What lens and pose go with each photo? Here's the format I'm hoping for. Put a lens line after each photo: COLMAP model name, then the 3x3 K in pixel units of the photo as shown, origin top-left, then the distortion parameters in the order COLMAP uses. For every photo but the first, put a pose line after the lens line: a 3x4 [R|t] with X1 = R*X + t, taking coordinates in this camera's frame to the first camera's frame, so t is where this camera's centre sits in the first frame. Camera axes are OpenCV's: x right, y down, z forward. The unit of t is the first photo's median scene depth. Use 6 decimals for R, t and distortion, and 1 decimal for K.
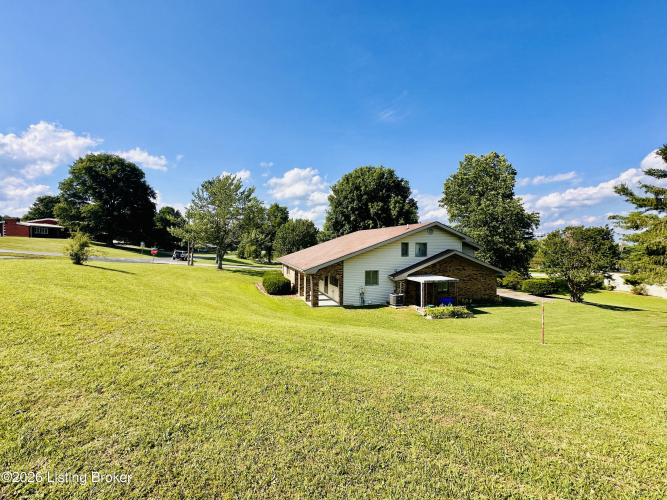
lens RADIAL K [[270.1, 0, 333.5], [0, 270.1, 250.0], [0, 0, 1]] dist [-0.001527, 0.000206]
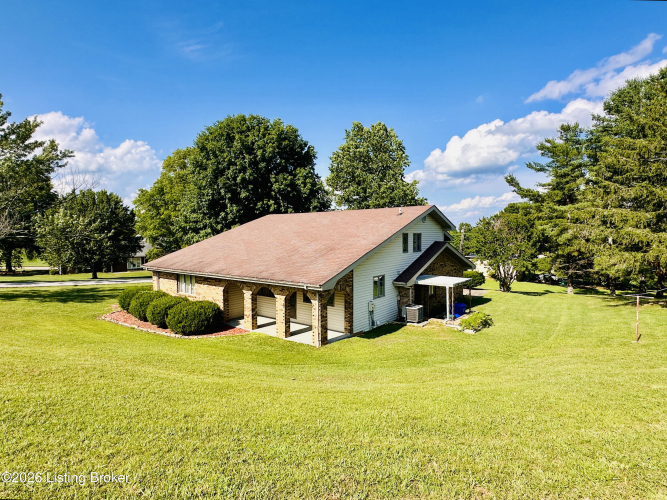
lens RADIAL K [[360.0, 0, 333.2], [0, 360.0, 252.2], [0, 0, 1]] dist [0.000775, -0.000223]
pose [[0.837665, -0.038265, 0.544842, -0.222780], [0.022570, 0.999116, 0.035470, -0.008472], [-0.545717, -0.017415, 0.837788, 0.158079]]
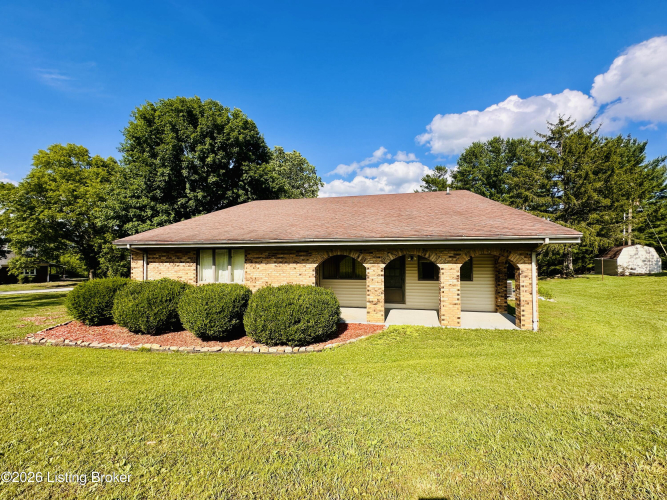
lens RADIAL K [[270.1, 0, 333.5], [0, 270.1, 250.0], [0, 0, 1]] dist [-0.001527, 0.000206]
pose [[0.518180, 0.003643, 0.855264, -0.276508], [0.025021, 0.999498, -0.019417, 0.043799], [-0.854906, 0.031461, 0.517829, 0.495763]]
